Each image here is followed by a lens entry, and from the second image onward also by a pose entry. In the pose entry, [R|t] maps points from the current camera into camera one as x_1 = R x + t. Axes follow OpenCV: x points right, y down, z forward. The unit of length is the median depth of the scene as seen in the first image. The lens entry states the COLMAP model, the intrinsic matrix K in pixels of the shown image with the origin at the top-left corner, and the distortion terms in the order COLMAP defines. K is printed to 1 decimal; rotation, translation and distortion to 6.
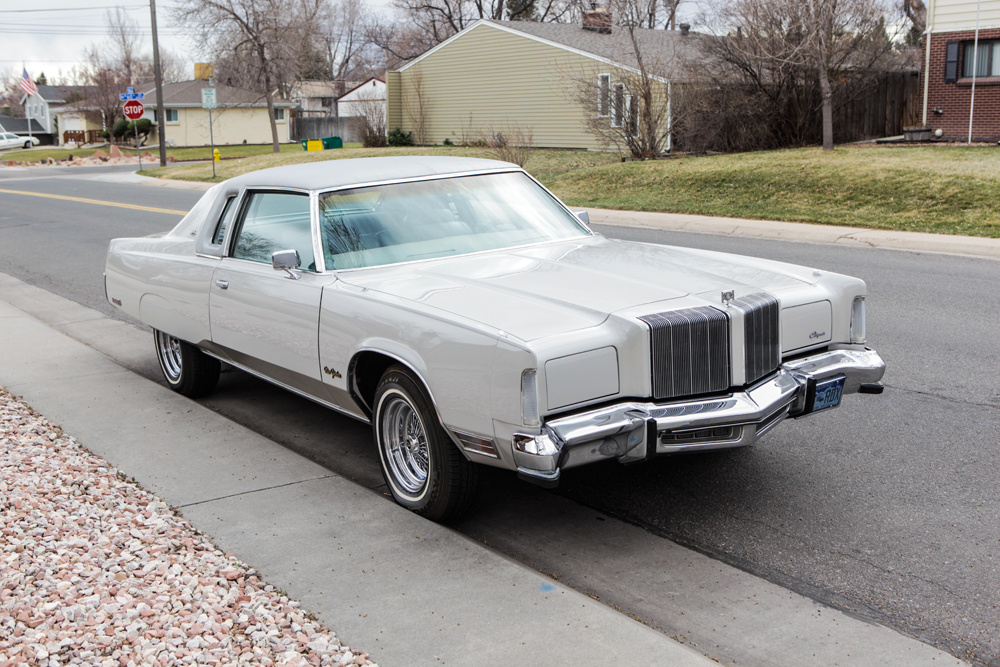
lens RADIAL K [[1117.6, 0, 500.1], [0, 1117.6, 308.1], [0, 0, 1]] dist [-0.022114, -0.007697]
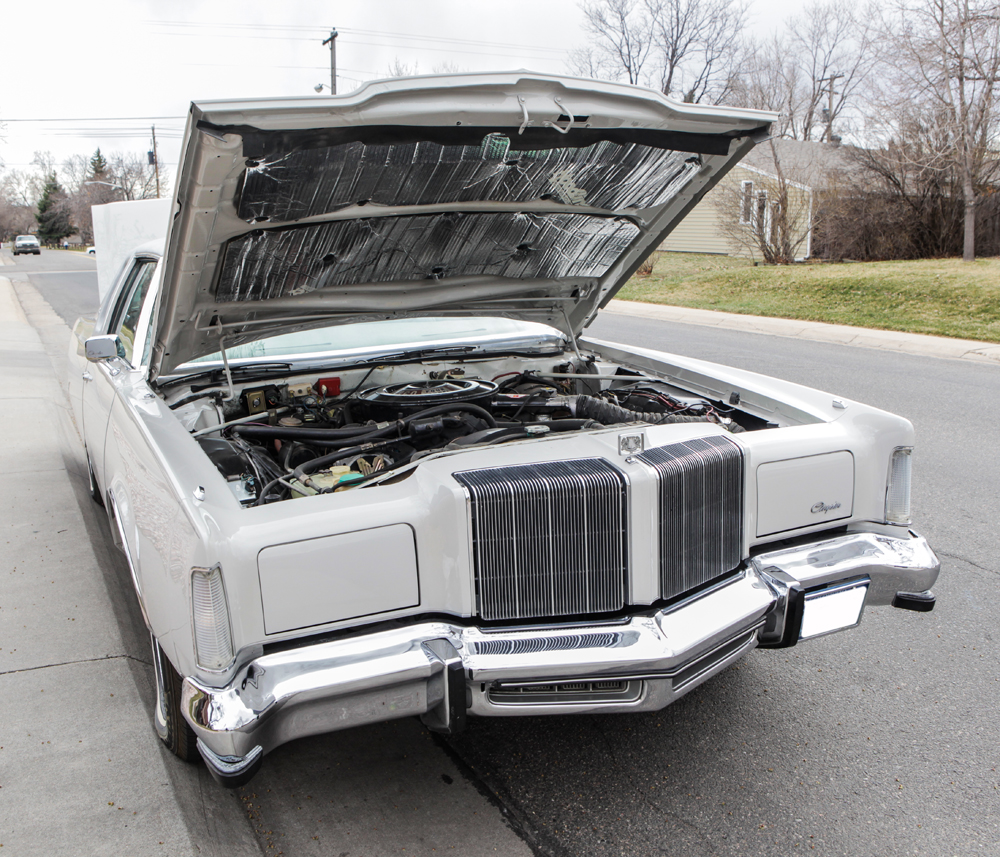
lens RADIAL K [[1020.7, 0, 514.5], [0, 1020.7, 415.1], [0, 0, 1]] dist [-0.100311, 0.119582]
pose [[0.988235, 0.051890, -0.143871, 0.050146], [-0.049838, 0.998598, 0.017834, -0.007035], [0.144594, -0.010454, 0.989436, 0.112756]]
